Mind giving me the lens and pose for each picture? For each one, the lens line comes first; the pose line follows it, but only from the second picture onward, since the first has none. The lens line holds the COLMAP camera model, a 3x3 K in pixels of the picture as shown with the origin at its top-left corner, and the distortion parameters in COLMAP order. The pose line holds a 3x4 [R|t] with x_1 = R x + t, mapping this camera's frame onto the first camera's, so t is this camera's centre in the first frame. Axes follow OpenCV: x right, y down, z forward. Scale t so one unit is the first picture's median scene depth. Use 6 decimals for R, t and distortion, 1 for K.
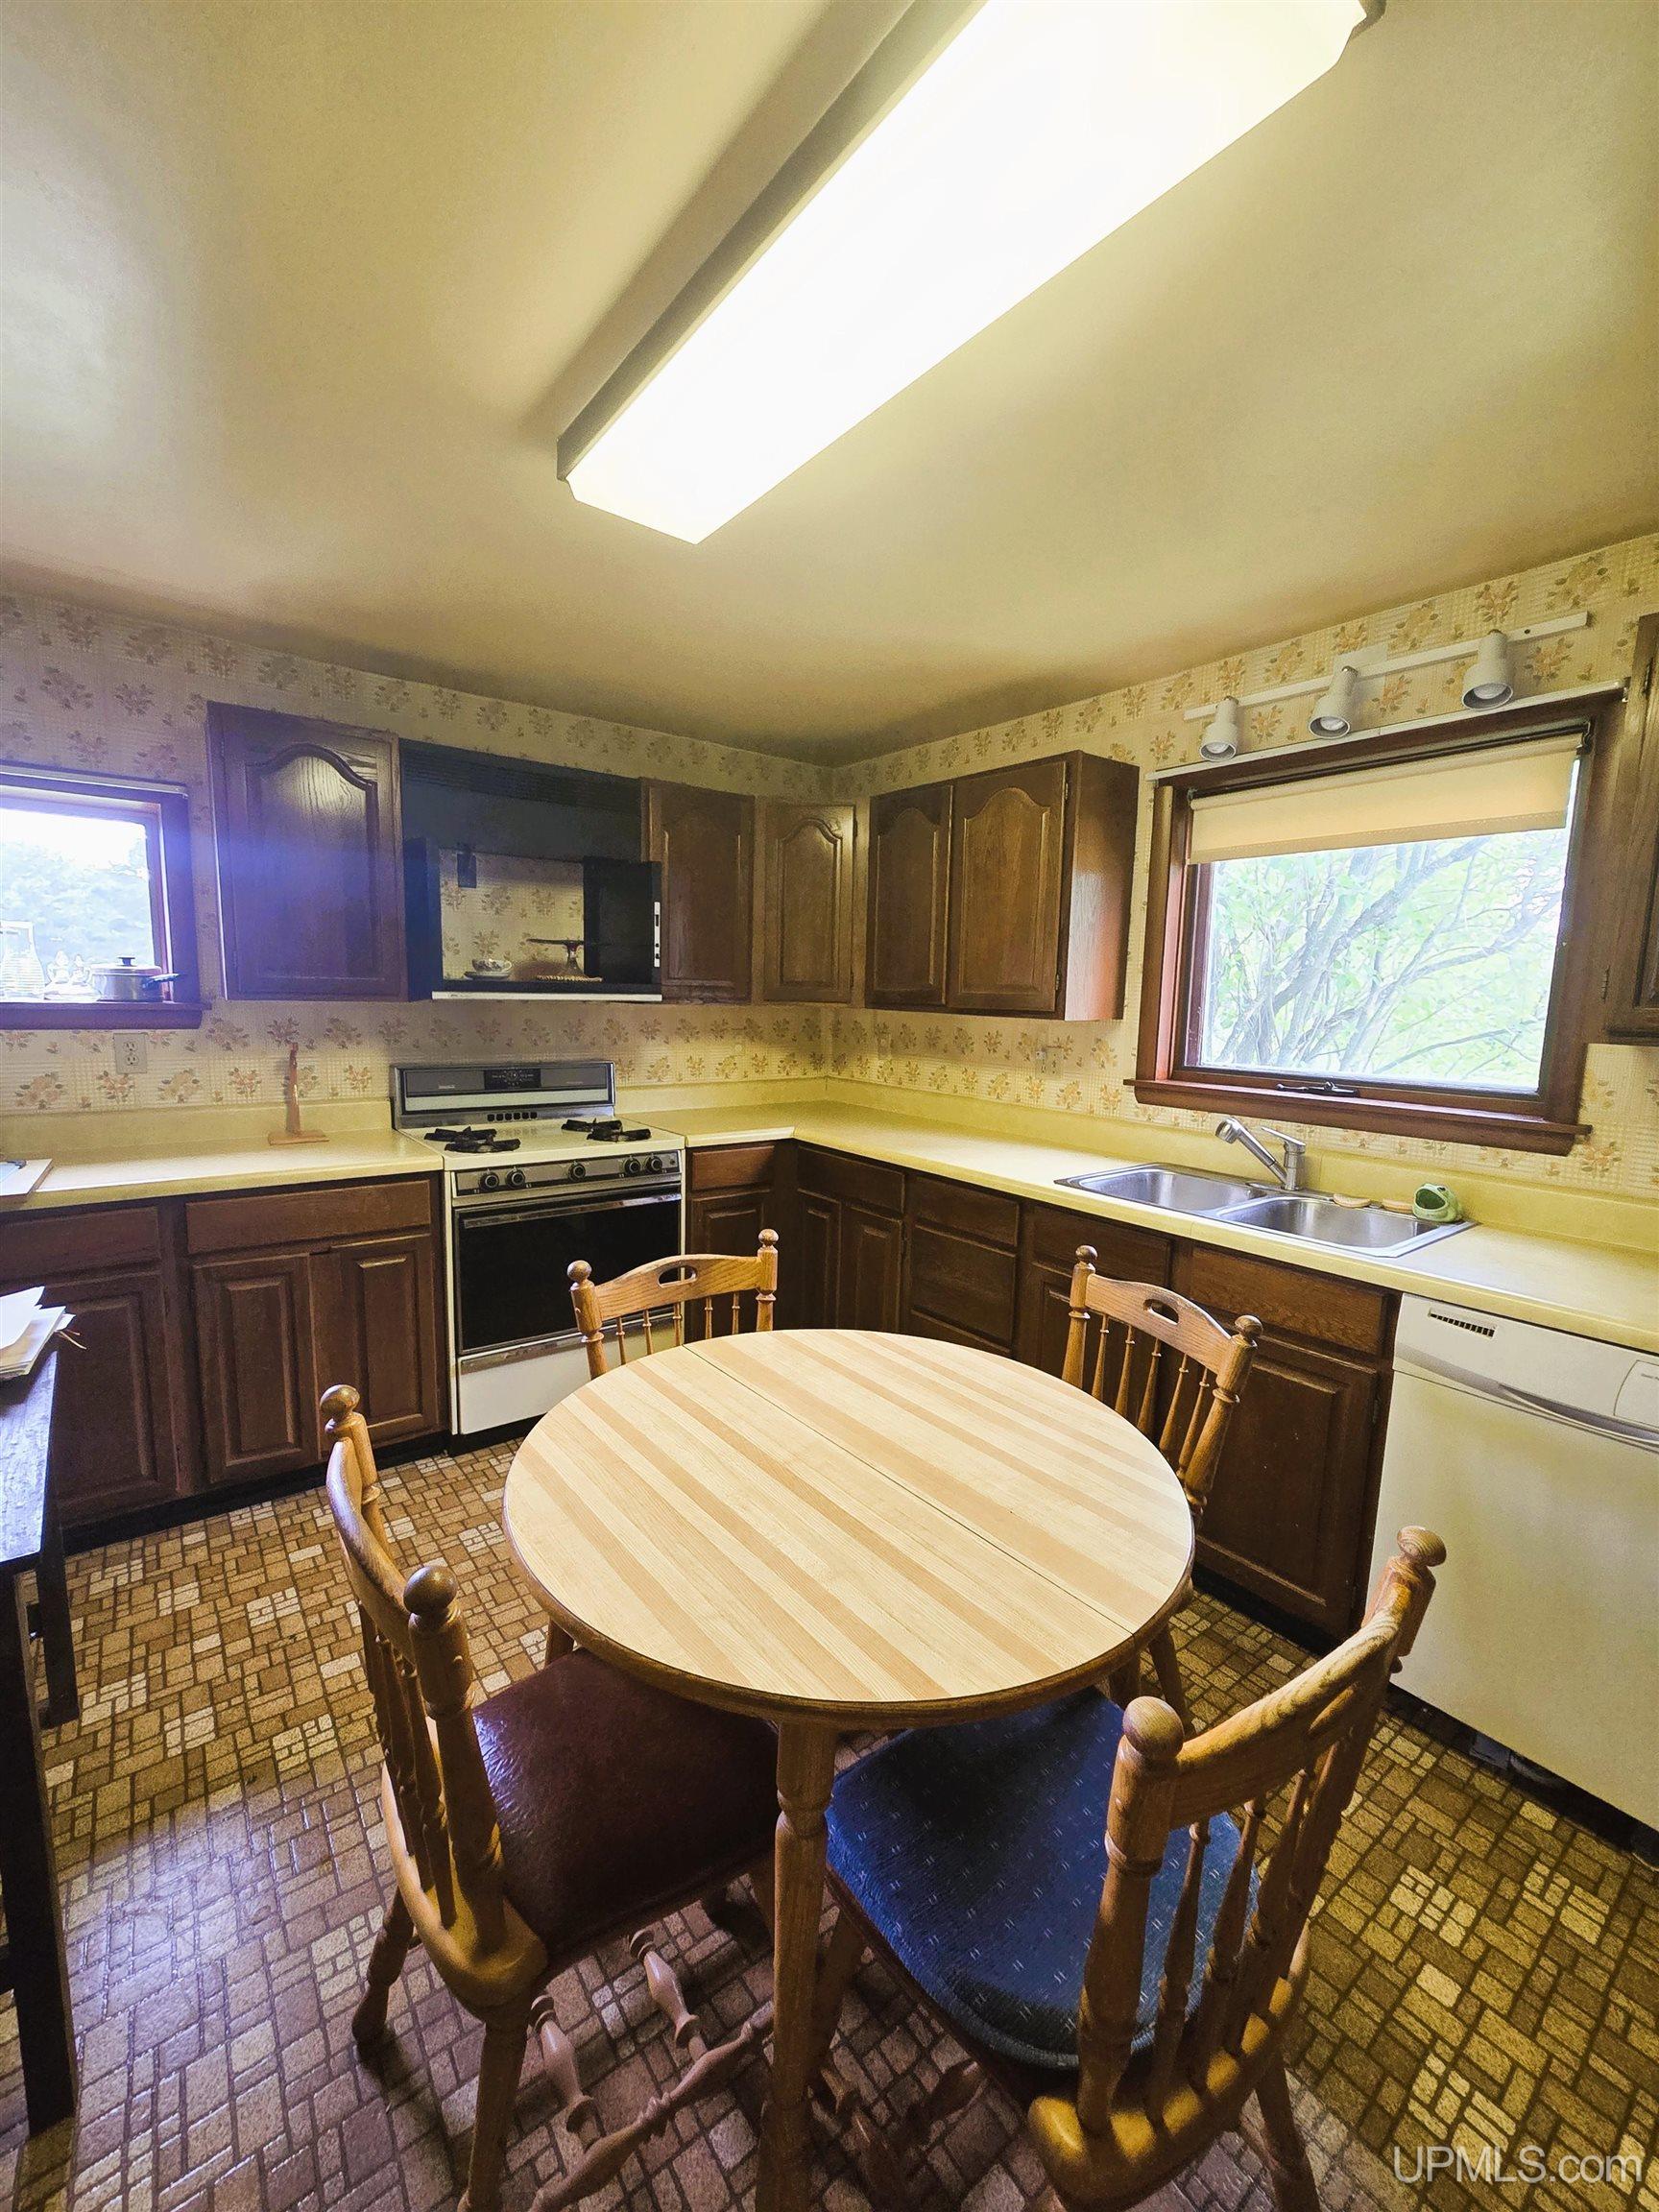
lens RADIAL K [[932.2, 0, 867.1], [0, 932.2, 1094.4], [0, 0, 1]] dist [-0.000231, 0.006541]
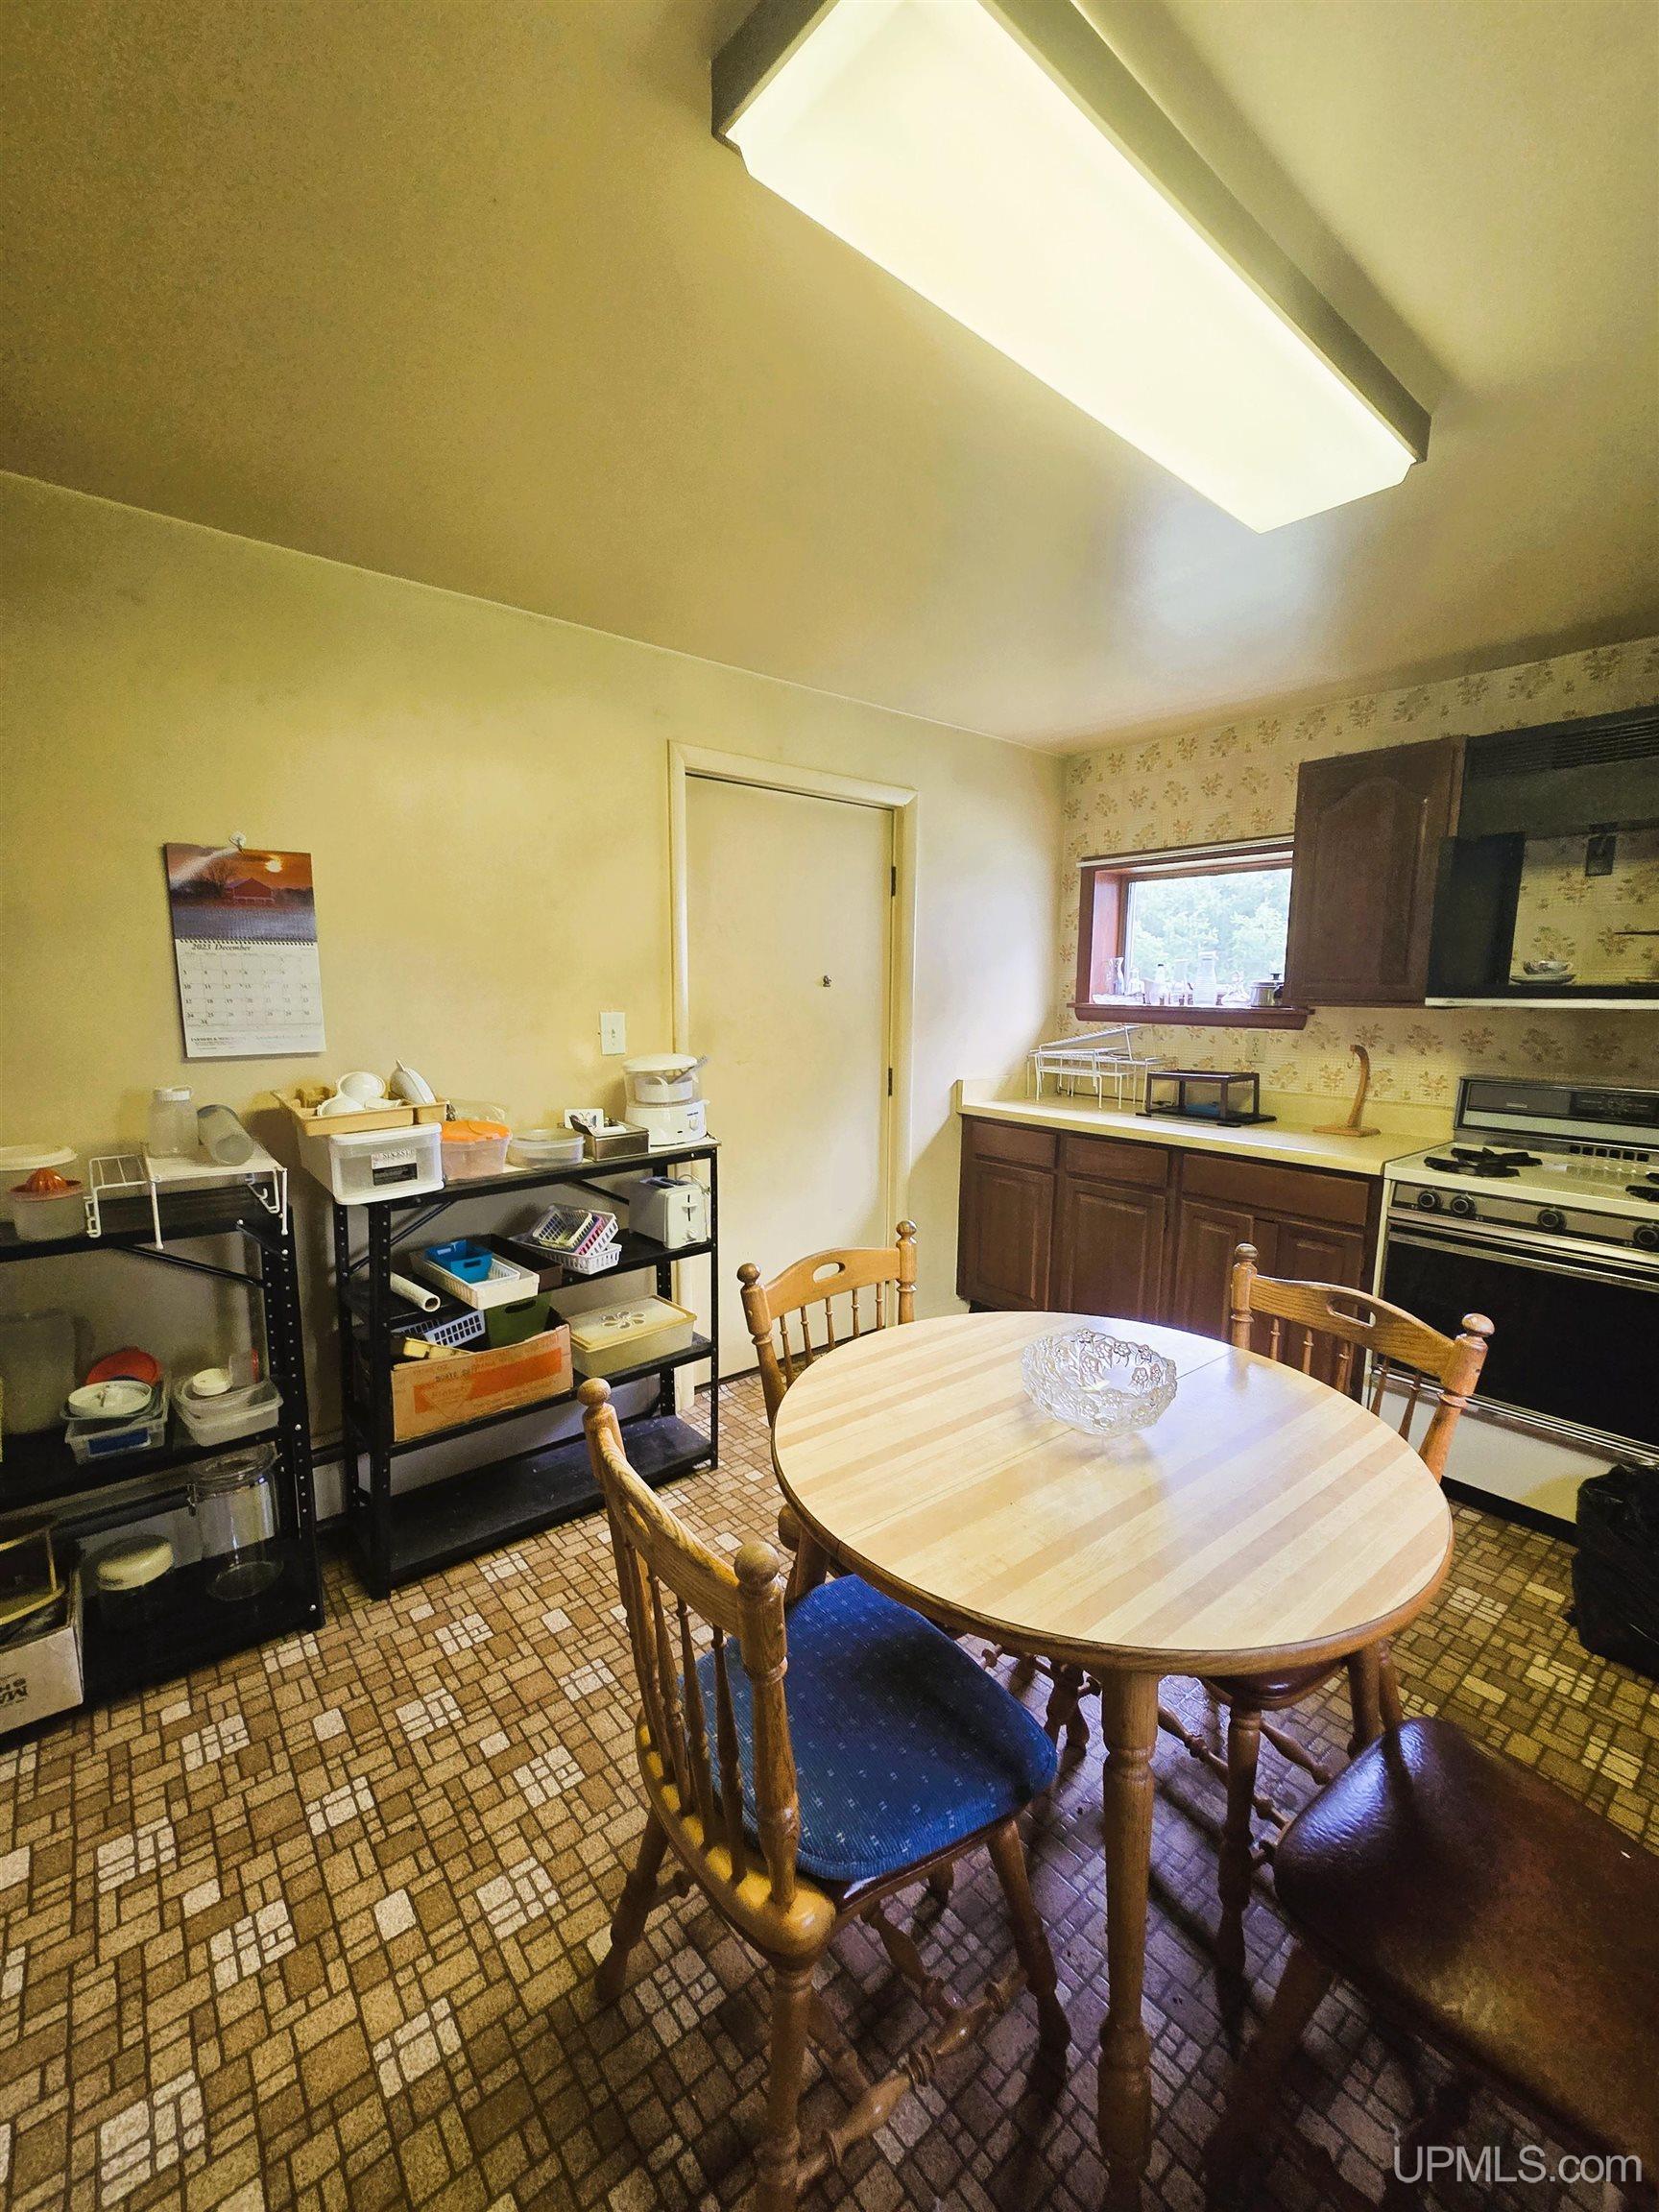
lens RADIAL K [[907.1, 0, 829.5], [0, 907.1, 1117.6], [0, 0, 1]] dist [-0.013281, 0.009145]
pose [[0.007090, 0.124120, -0.992242, 0.525649], [-0.113033, 0.986007, 0.122533, -0.035362], [0.993566, 0.111287, 0.021021, 0.403039]]
